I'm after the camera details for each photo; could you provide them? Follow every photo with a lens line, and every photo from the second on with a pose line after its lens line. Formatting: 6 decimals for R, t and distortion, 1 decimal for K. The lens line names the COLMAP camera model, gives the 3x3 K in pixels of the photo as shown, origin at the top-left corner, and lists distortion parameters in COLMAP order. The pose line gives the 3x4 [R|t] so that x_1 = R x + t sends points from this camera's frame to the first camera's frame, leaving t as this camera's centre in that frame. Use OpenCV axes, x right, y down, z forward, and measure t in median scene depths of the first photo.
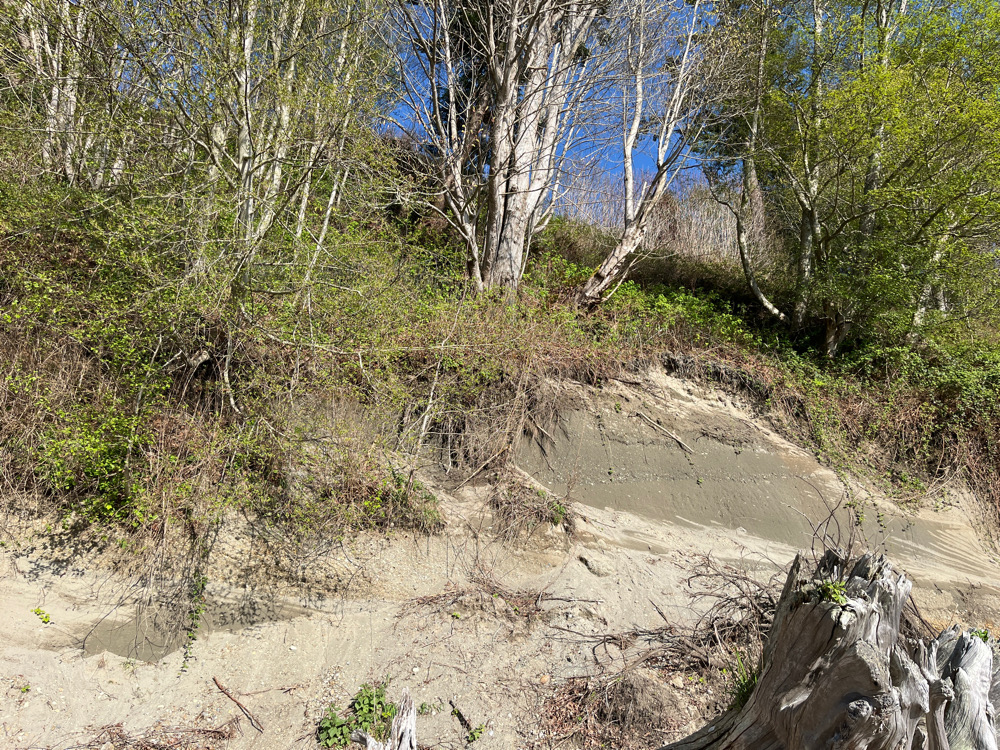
lens RADIAL K [[758.7, 0, 497.8], [0, 758.7, 377.9], [0, 0, 1]] dist [0.048800, -0.056866]
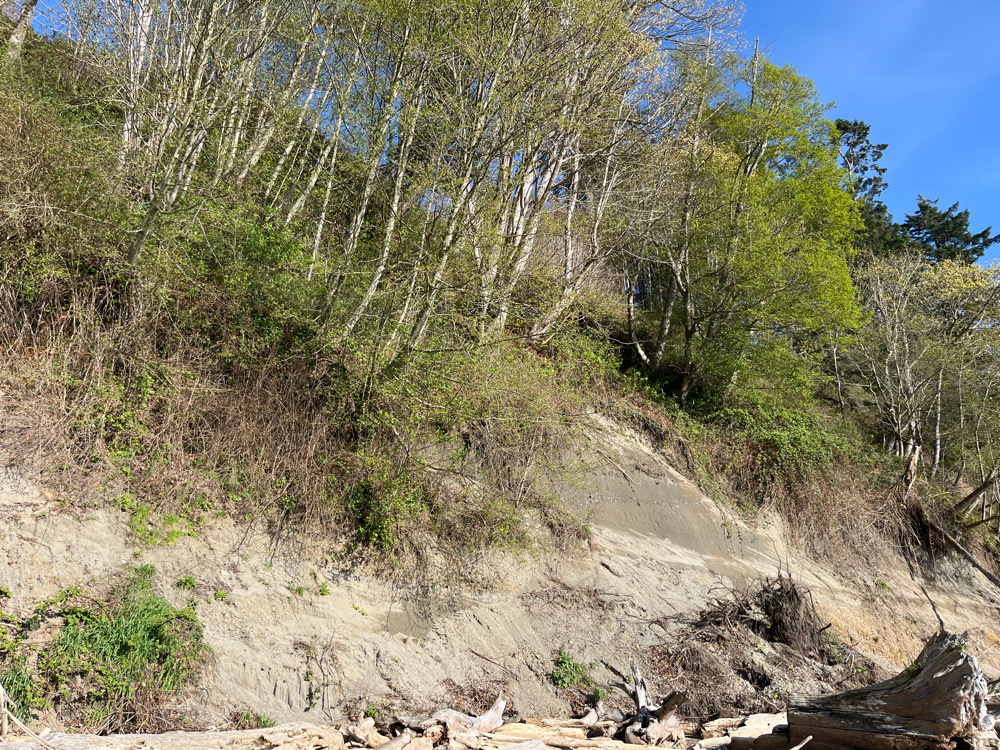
lens RADIAL K [[758.7, 0, 502.2], [0, 758.7, 373.4], [0, 0, 1]] dist [0.048800, -0.056866]
pose [[0.935800, 0.107254, 0.335819, -0.506658], [-0.131859, 0.989941, 0.051275, -0.155215], [-0.326942, -0.092264, 0.940530, -0.272973]]
